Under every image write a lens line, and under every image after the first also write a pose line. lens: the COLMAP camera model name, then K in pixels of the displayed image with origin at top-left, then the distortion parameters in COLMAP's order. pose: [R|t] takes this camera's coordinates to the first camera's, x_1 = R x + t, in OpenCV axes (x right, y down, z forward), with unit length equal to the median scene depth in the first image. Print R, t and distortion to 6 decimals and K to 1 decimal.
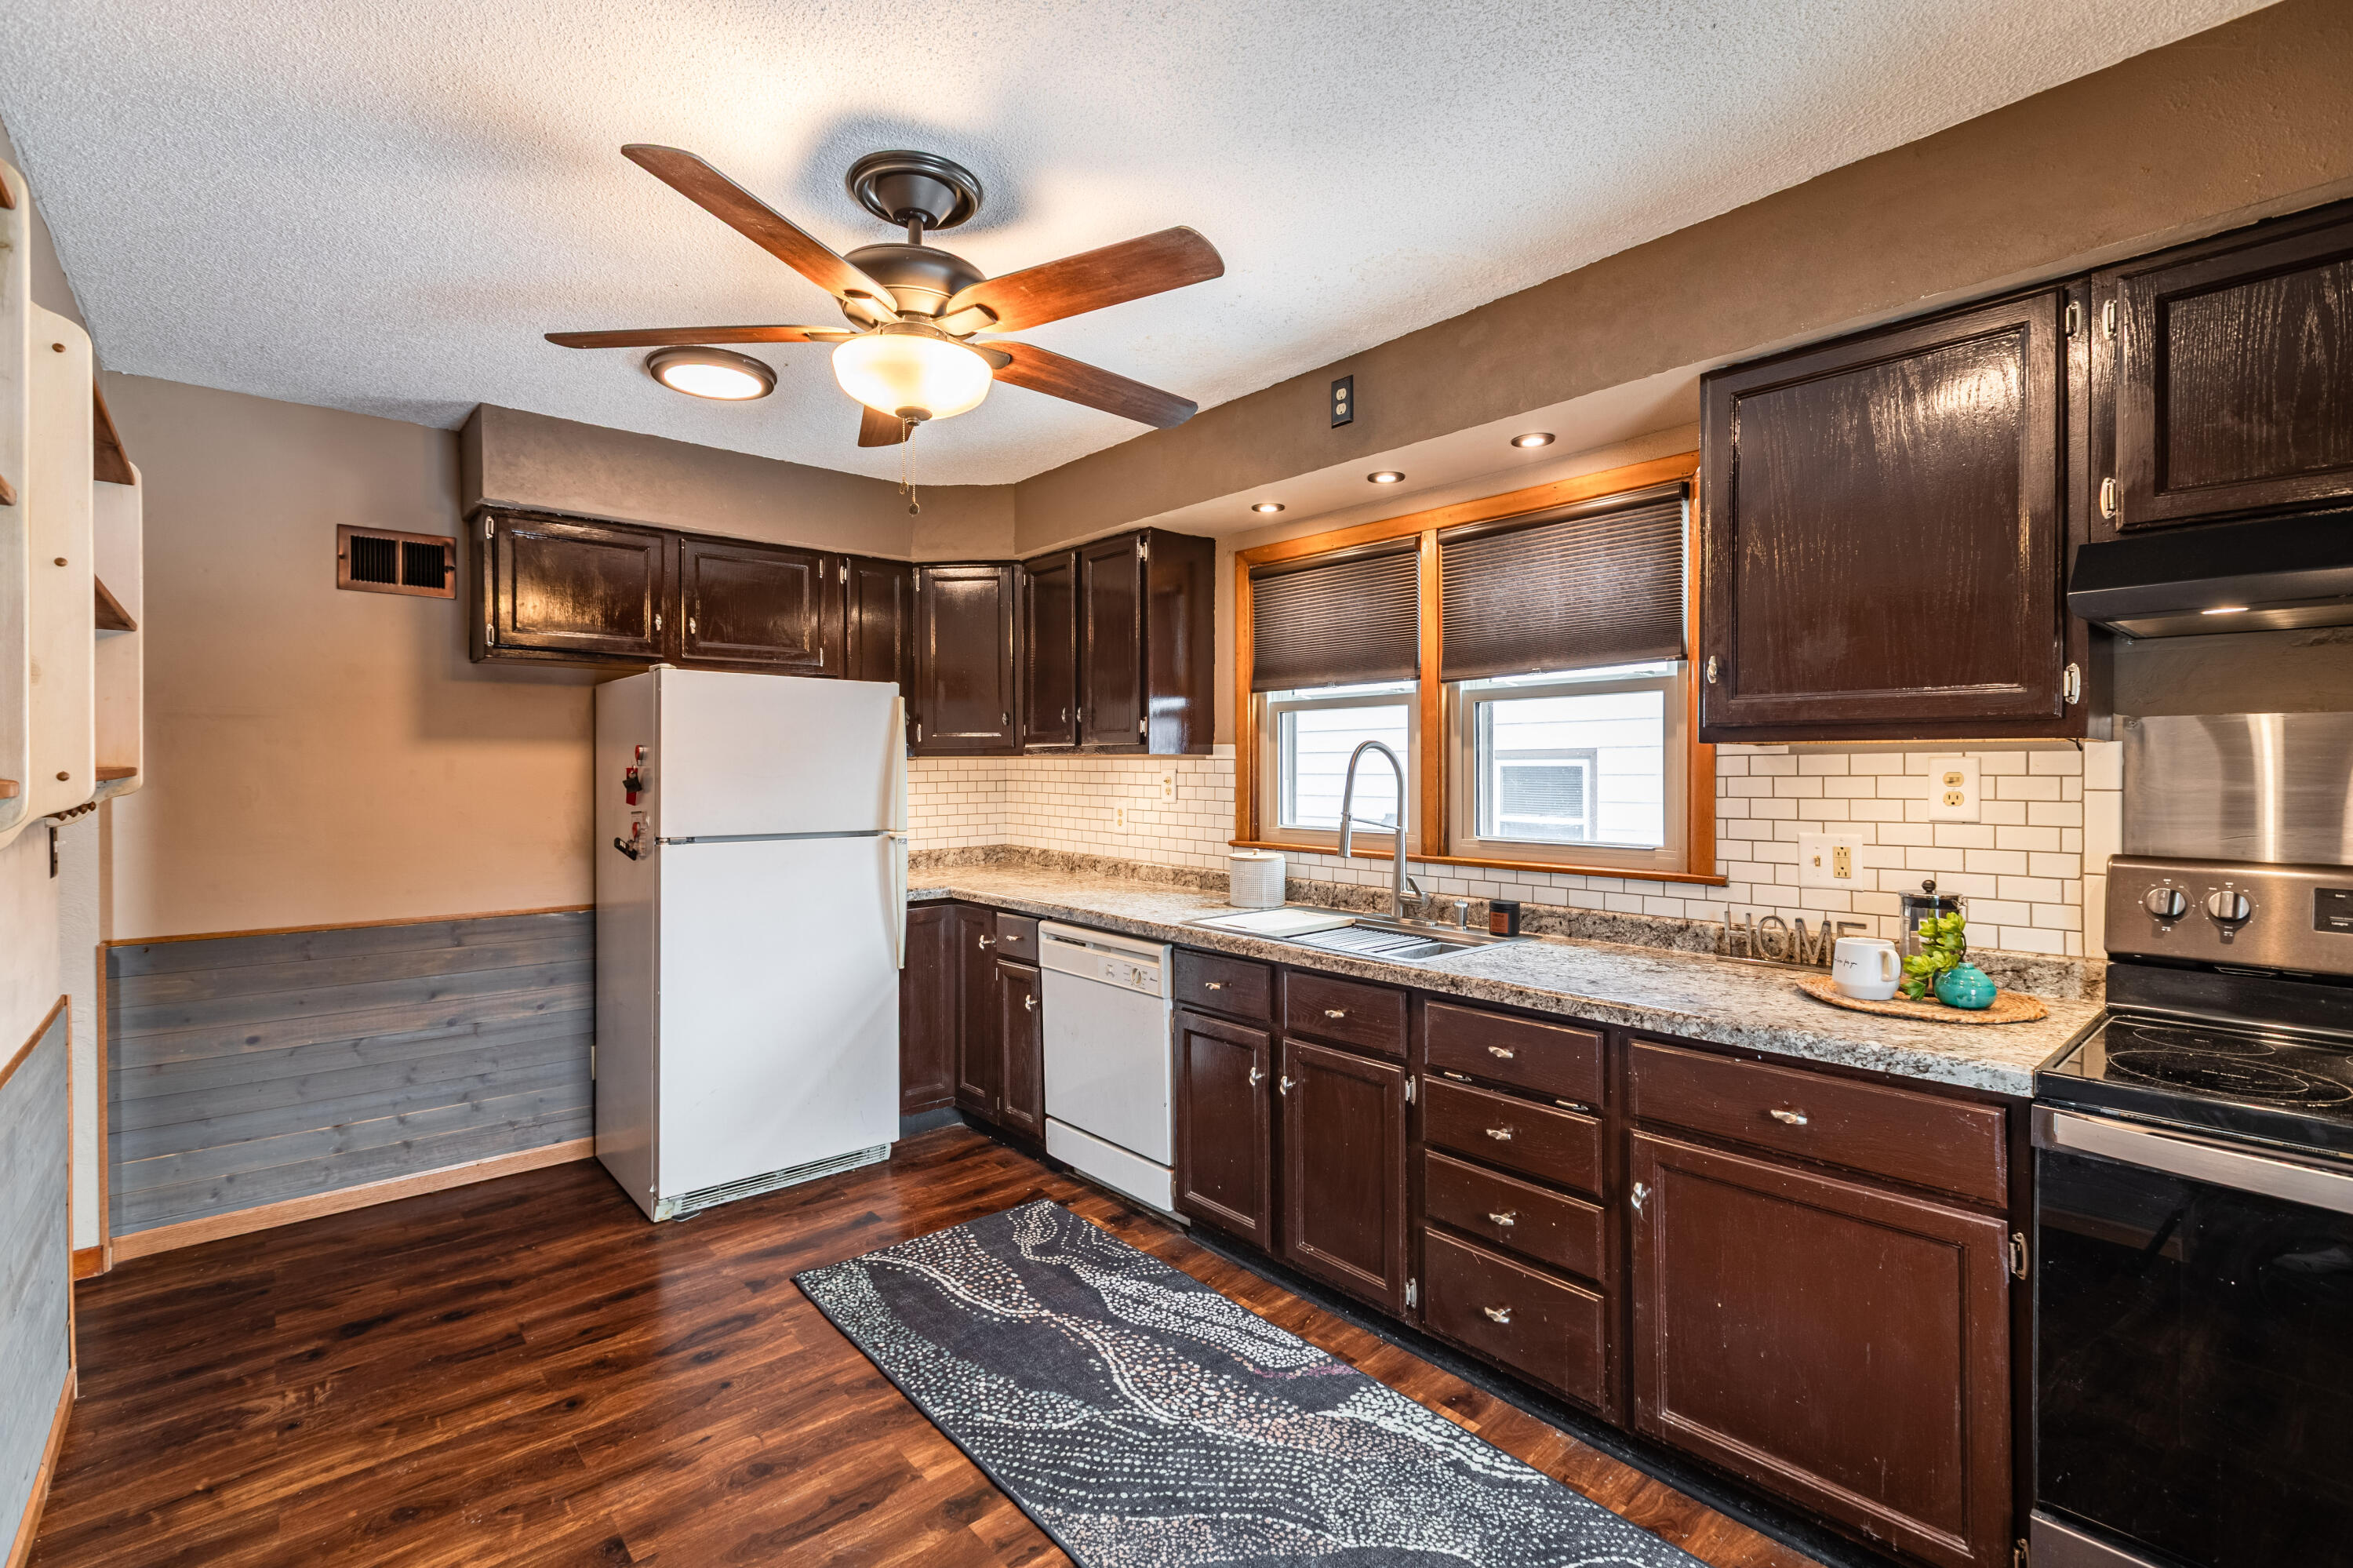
lens RADIAL K [[1041.9, 0, 1163.7], [0, 1041.9, 773.4], [0, 0, 1]] dist [0.001232, -0.001509]
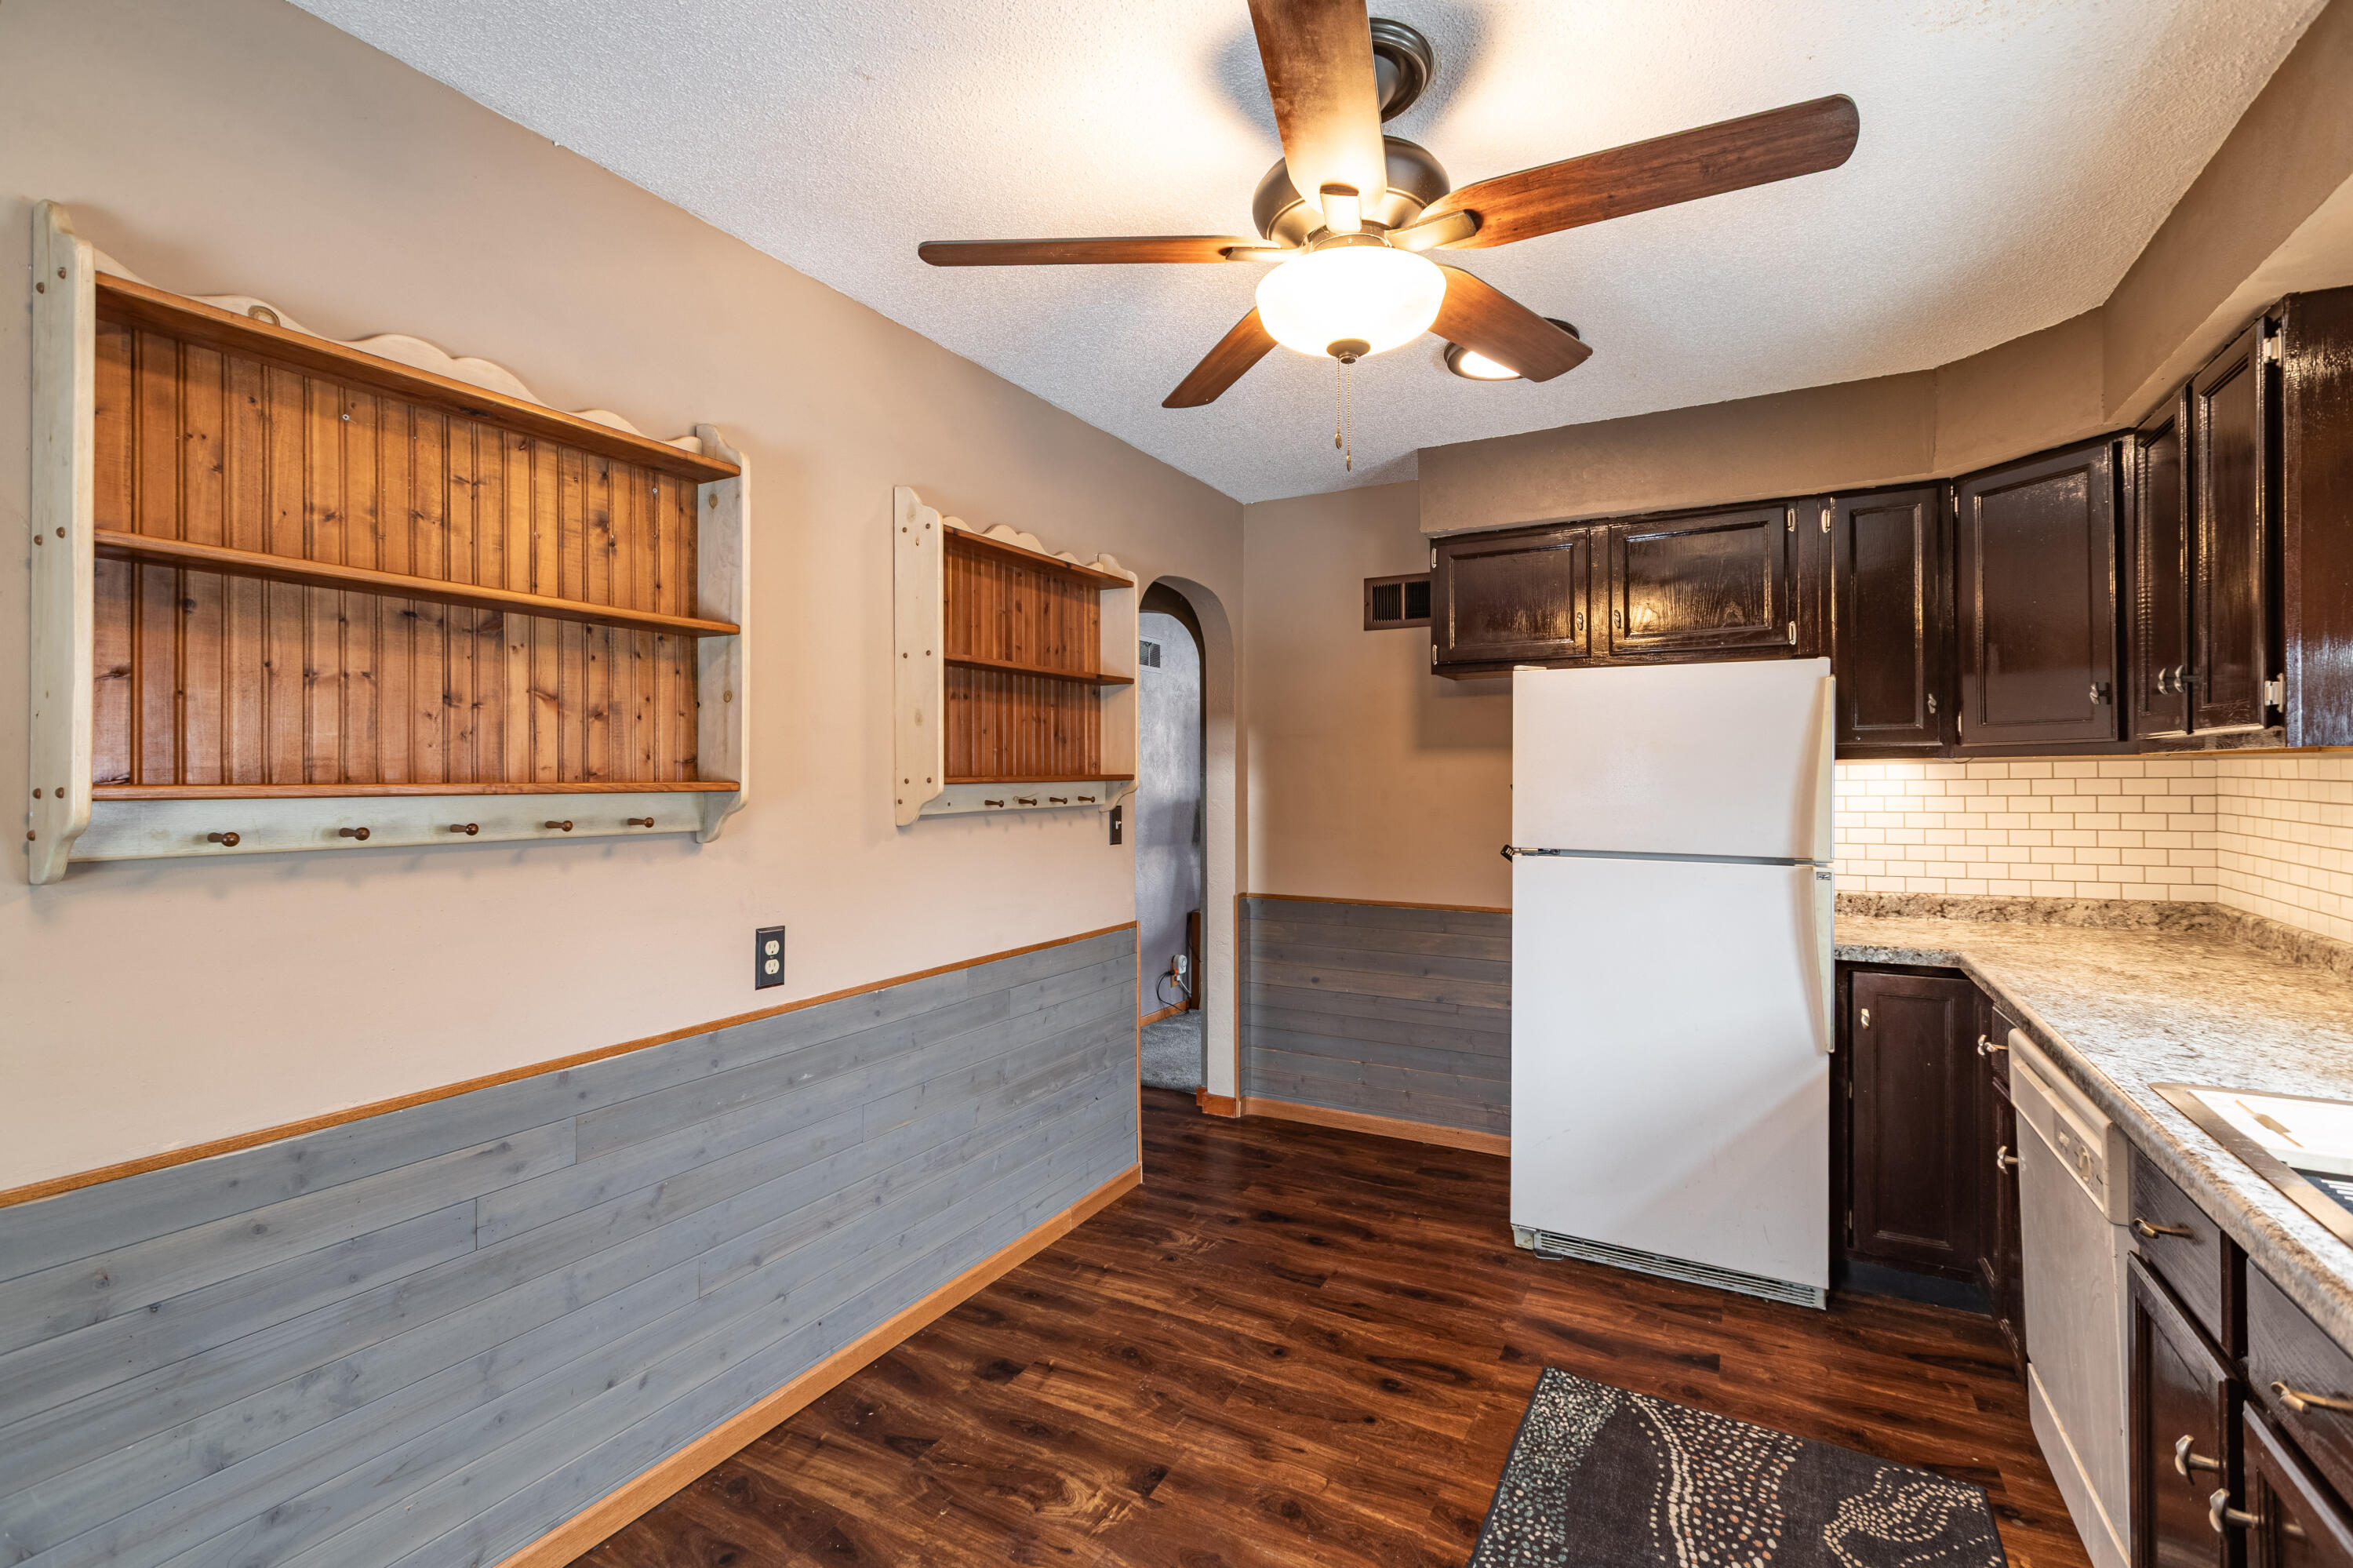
lens RADIAL K [[1041.9, 0, 1169.9], [0, 1041.9, 771.5], [0, 0, 1]] dist [0.001232, -0.001509]
pose [[0.344151, -0.002572, -0.938911, 0.312905], [-0.004294, 0.999981, -0.004313, -0.002592], [0.938905, 0.005516, 0.344133, 0.372522]]
